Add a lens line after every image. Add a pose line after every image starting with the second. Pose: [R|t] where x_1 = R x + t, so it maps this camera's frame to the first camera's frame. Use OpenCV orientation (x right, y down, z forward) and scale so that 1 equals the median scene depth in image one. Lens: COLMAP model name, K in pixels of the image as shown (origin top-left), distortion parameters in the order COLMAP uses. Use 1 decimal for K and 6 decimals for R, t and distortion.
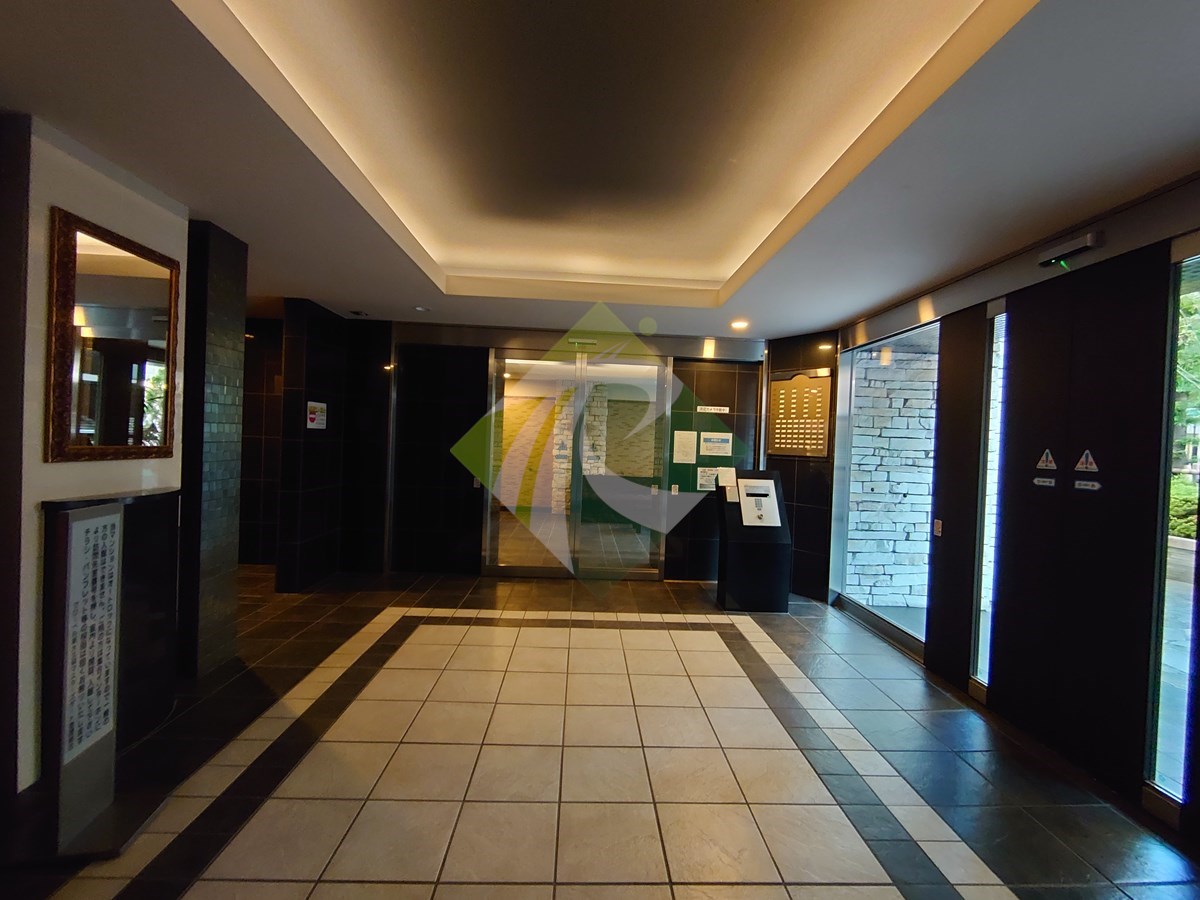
lens RADIAL K [[507.6, 0, 592.3], [0, 507.6, 445.5], [0, 0, 1]] dist [-0.001055, -0.000388]
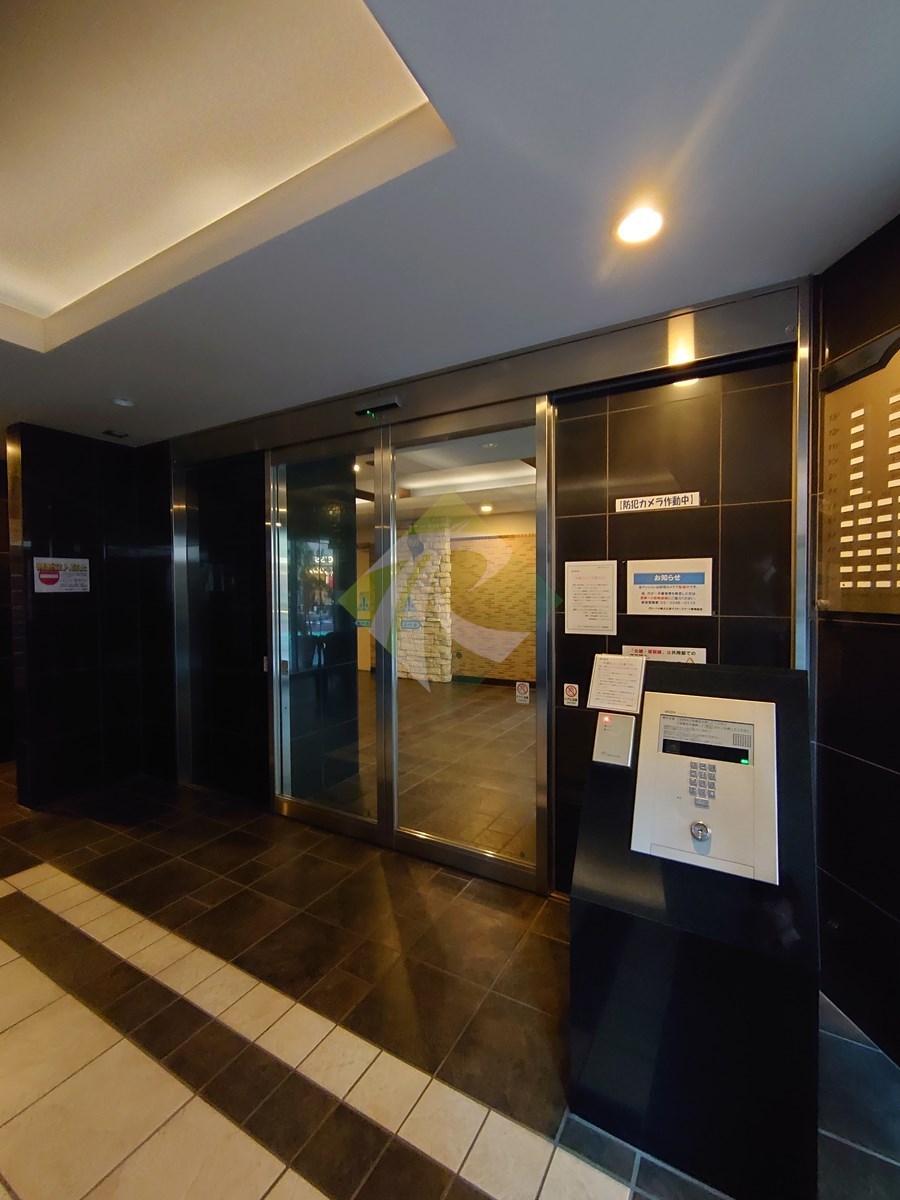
lens RADIAL K [[507.6, 0, 450.0], [0, 507.6, 600.0], [0, 0, 1]] dist [-0.001055, -0.000388]
pose [[0.853365, -0.033132, -0.520261, 0.318065], [0.033973, 0.999391, -0.007920, 0.004567], [0.520206, -0.010917, 0.853971, 0.592685]]
